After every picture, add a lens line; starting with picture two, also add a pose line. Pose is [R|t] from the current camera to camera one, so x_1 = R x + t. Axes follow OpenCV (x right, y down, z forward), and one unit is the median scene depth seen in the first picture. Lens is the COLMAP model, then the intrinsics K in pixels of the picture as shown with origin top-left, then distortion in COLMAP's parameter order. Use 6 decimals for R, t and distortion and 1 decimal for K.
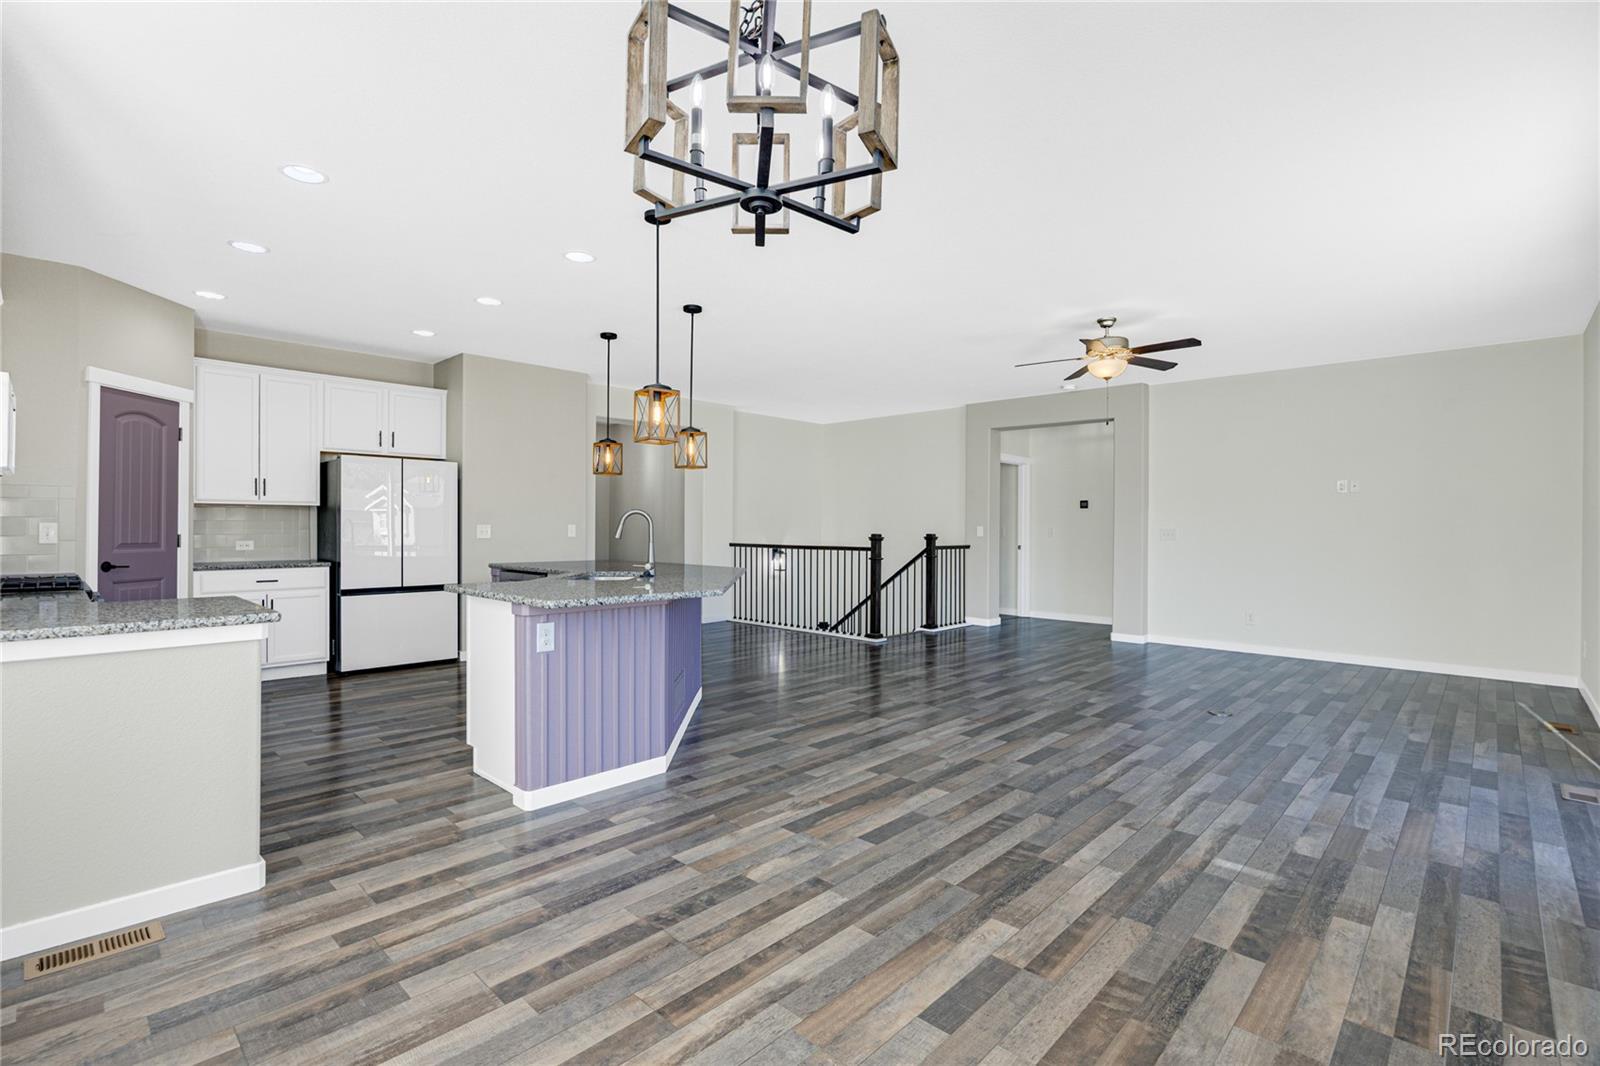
lens RADIAL K [[719.7, 0, 800.8], [0, 719.7, 529.1], [0, 0, 1]] dist [-0.000858, 0.000070]
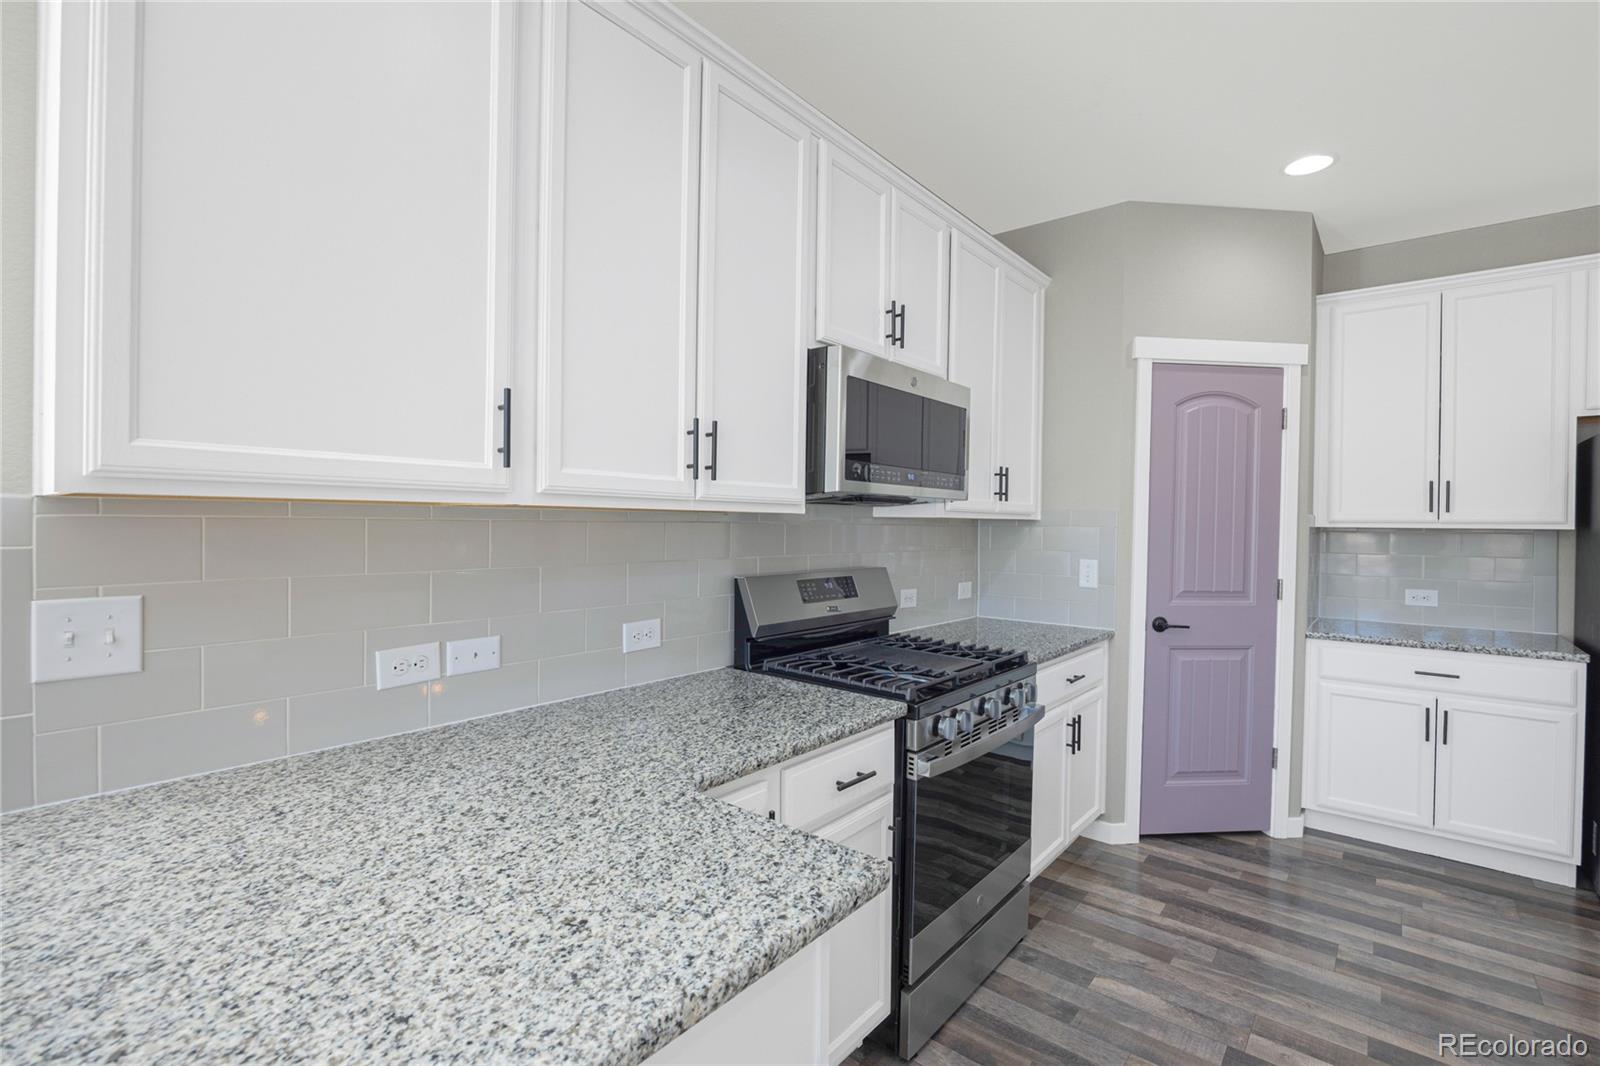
lens RADIAL K [[719.7, 0, 800.8], [0, 719.7, 529.1], [0, 0, 1]] dist [-0.000858, 0.000070]
pose [[0.076845, 0.003765, -0.997036, -0.273037], [-0.015040, 0.999883, 0.002616, -0.031479], [0.996930, 0.014795, 0.076893, 0.536524]]
